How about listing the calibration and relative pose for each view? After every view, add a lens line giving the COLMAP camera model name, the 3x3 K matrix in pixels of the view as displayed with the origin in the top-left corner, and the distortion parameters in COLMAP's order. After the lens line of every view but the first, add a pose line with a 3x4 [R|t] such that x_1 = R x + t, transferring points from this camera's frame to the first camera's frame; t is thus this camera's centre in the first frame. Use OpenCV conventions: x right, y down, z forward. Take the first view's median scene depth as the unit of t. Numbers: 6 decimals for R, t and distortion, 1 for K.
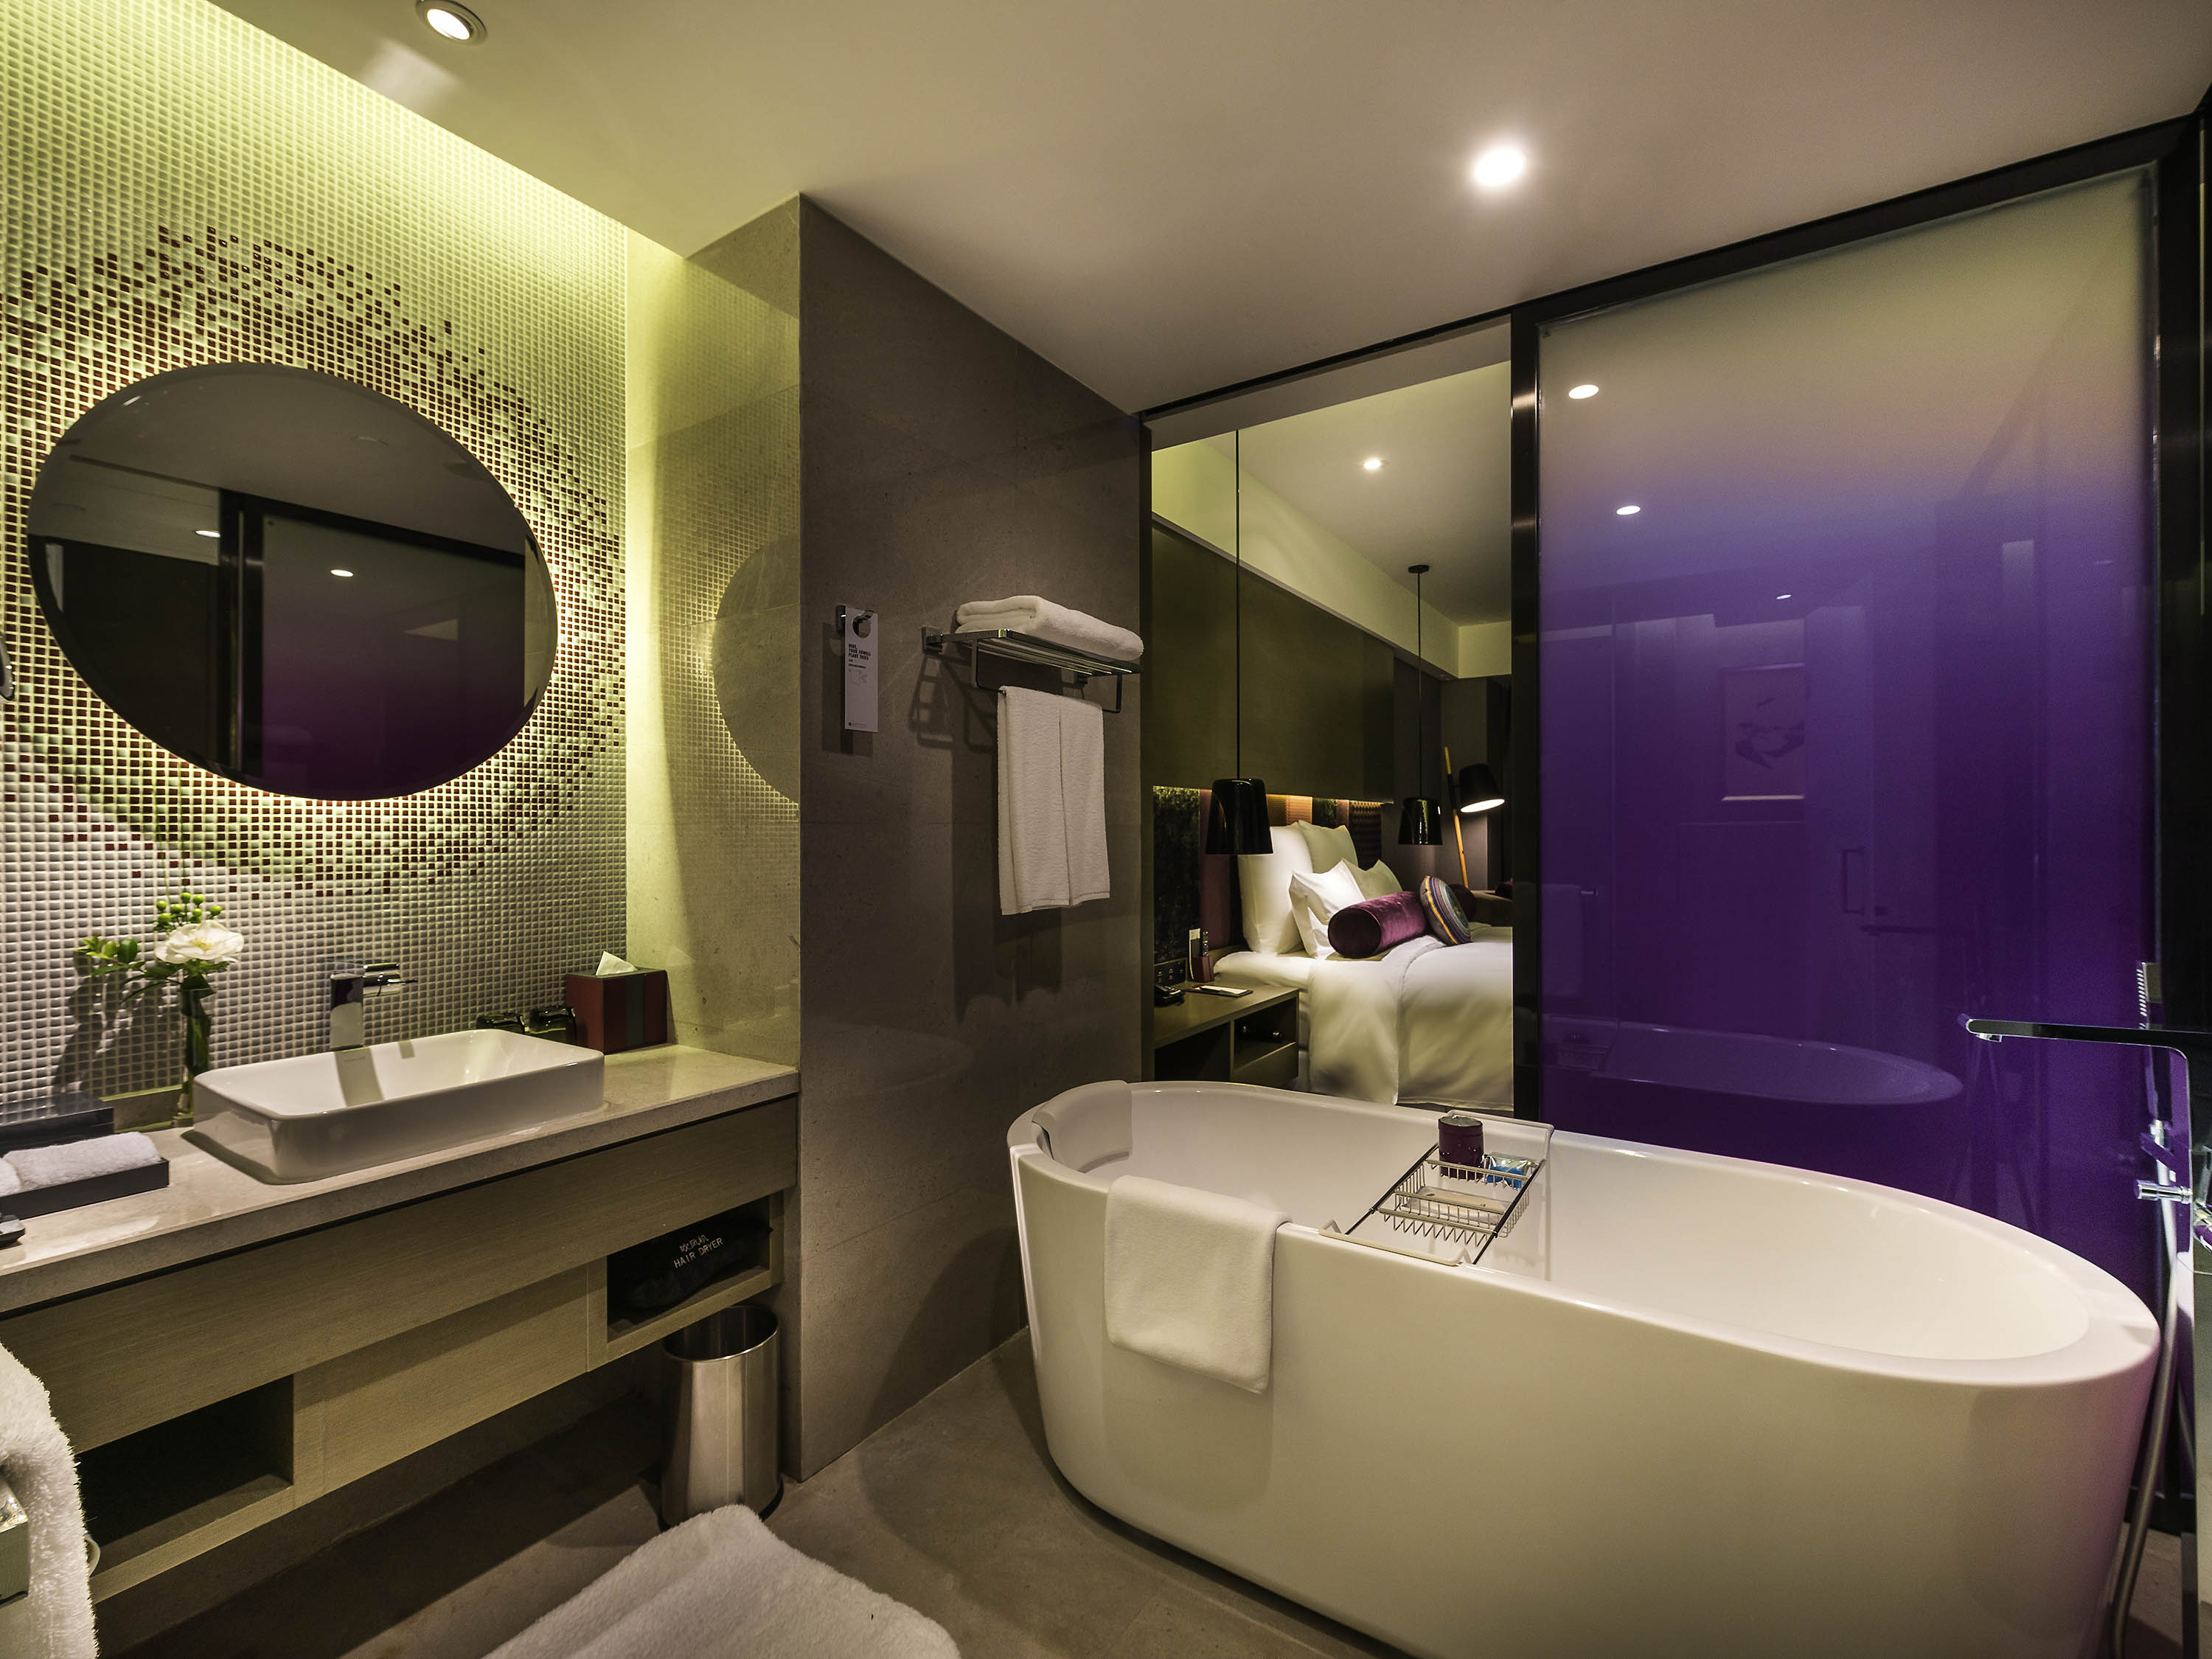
lens RADIAL K [[962.6, 0, 1109.0], [0, 962.6, 829.3], [0, 0, 1]] dist [-0.001618, 0.001029]
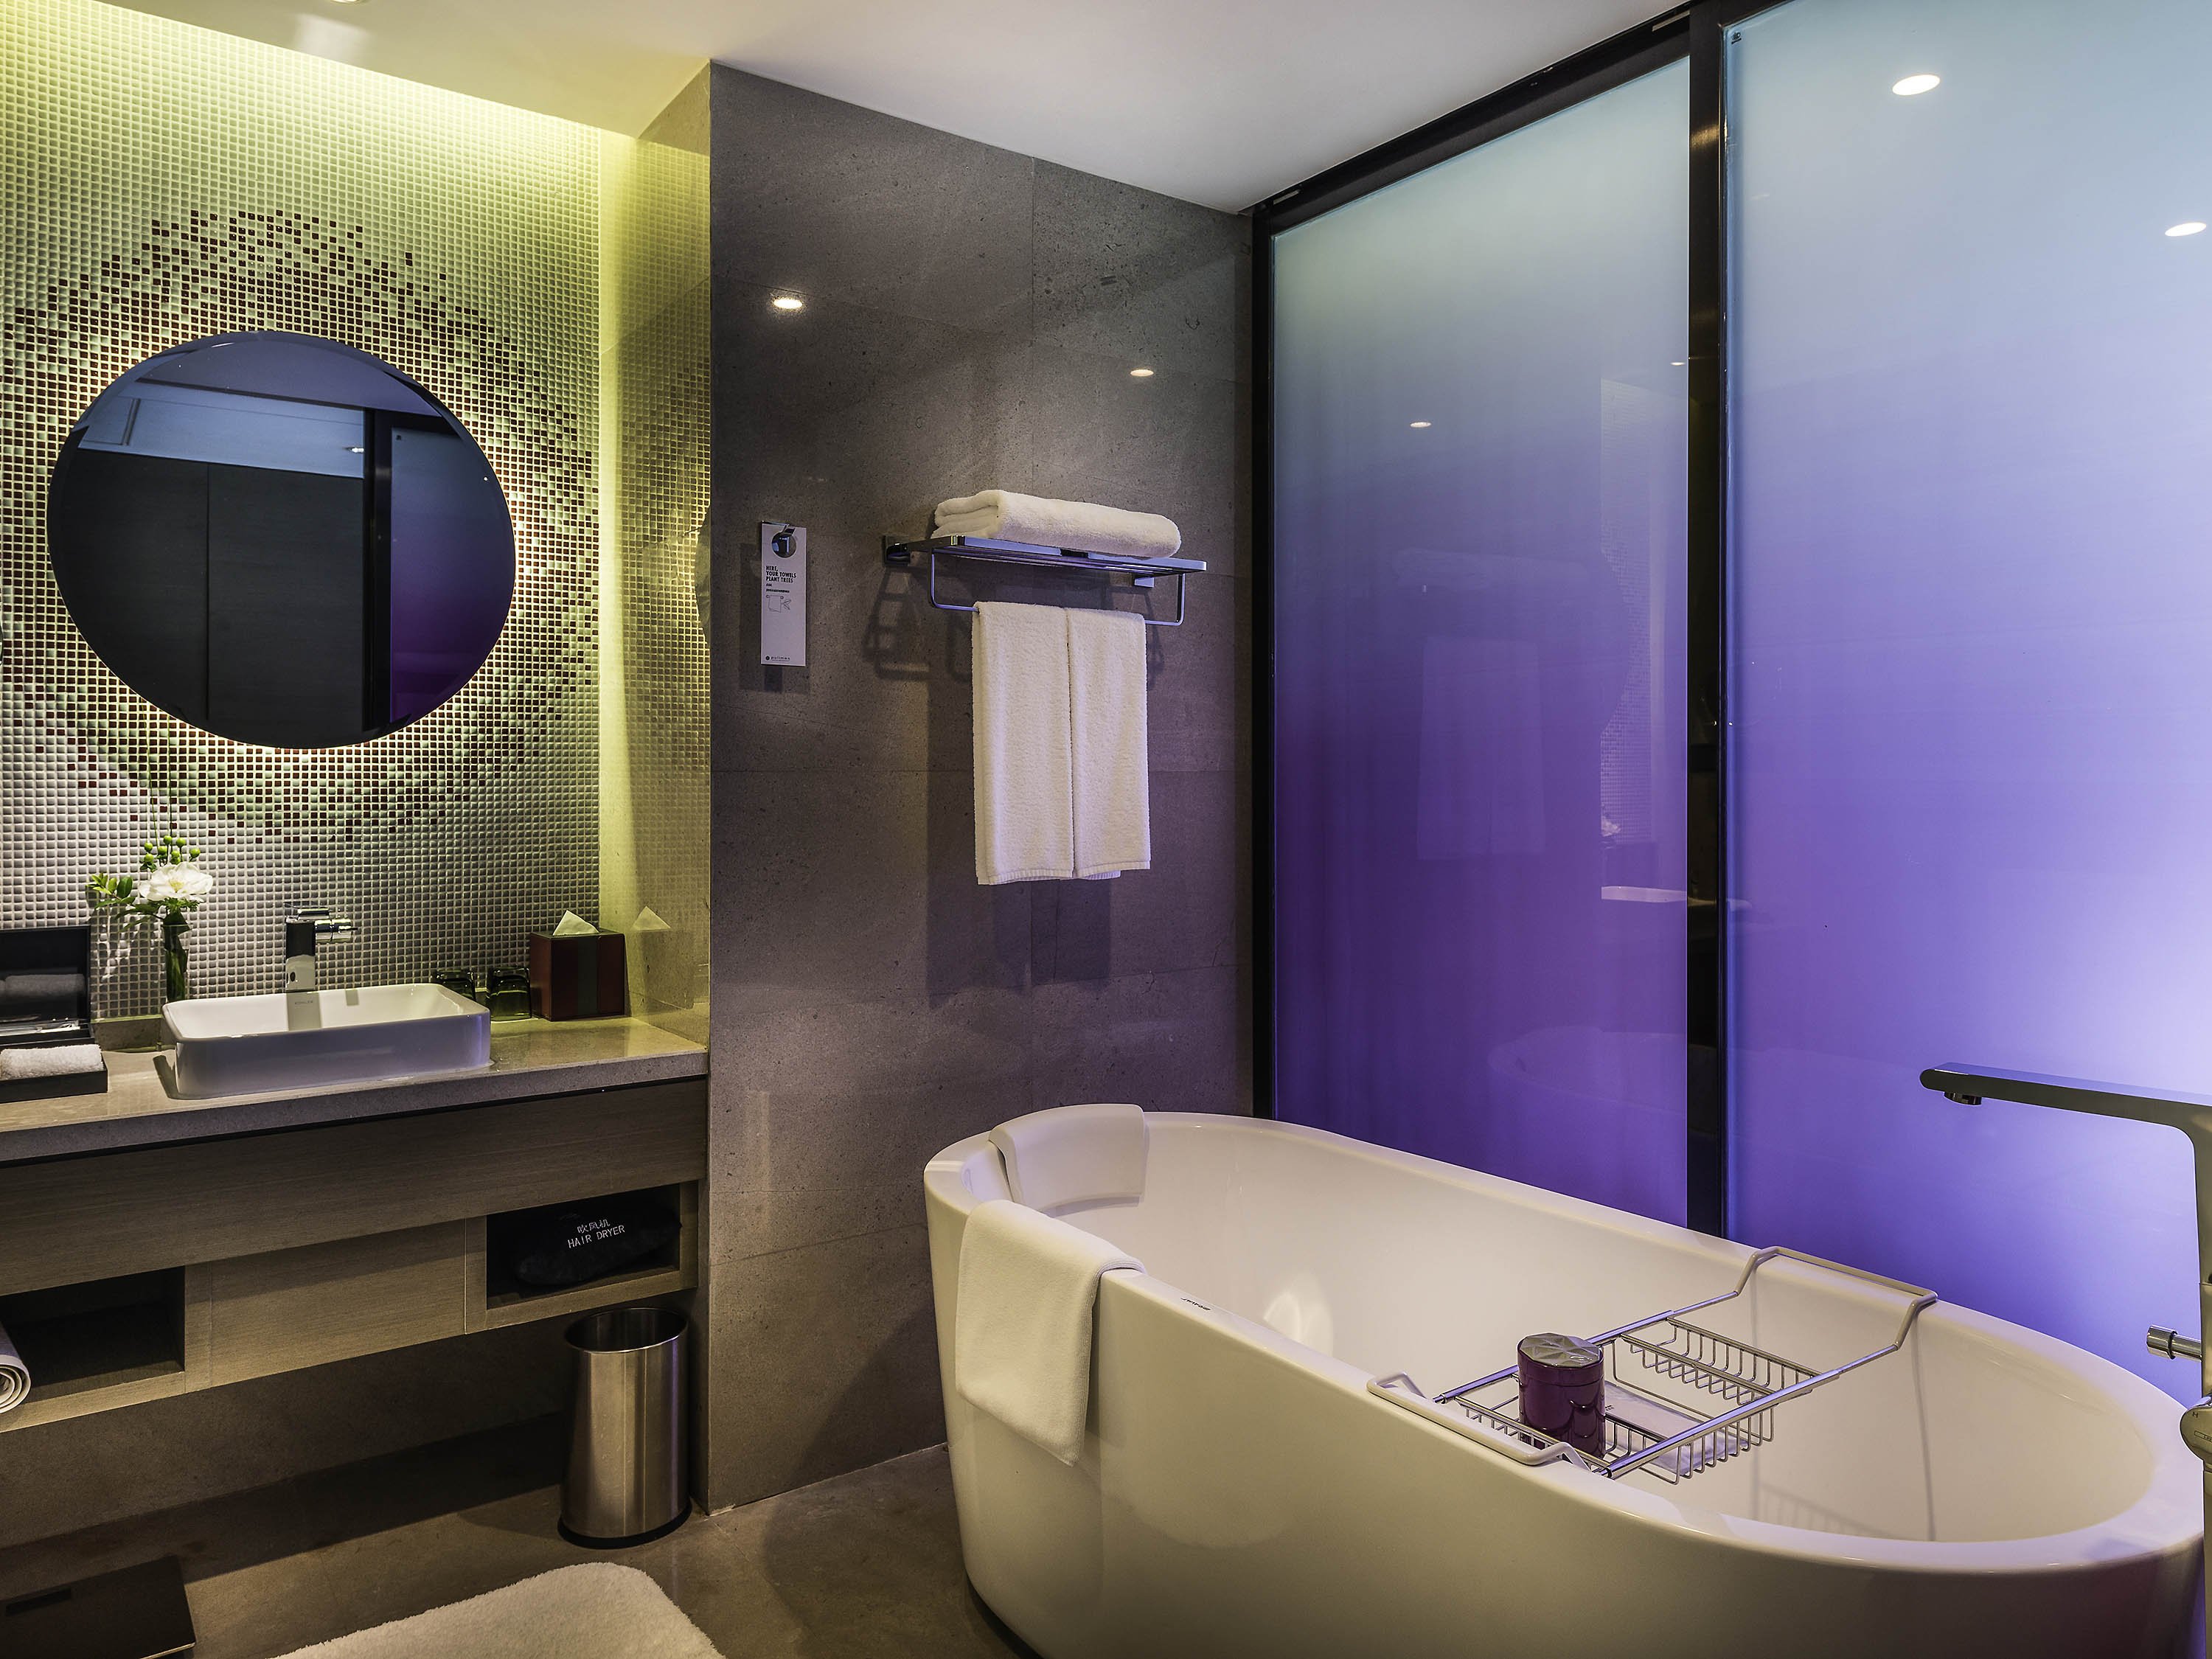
lens RADIAL K [[1465.6, 0, 1079.9], [0, 1465.6, 772.5], [0, 0, 1]] dist [0.008378, -0.002585]
pose [[0.931329, 0.004022, -0.364157, 0.507025], [-0.003154, 0.999991, 0.002979, -0.011284], [0.364165, -0.001626, 0.931333, -0.140357]]
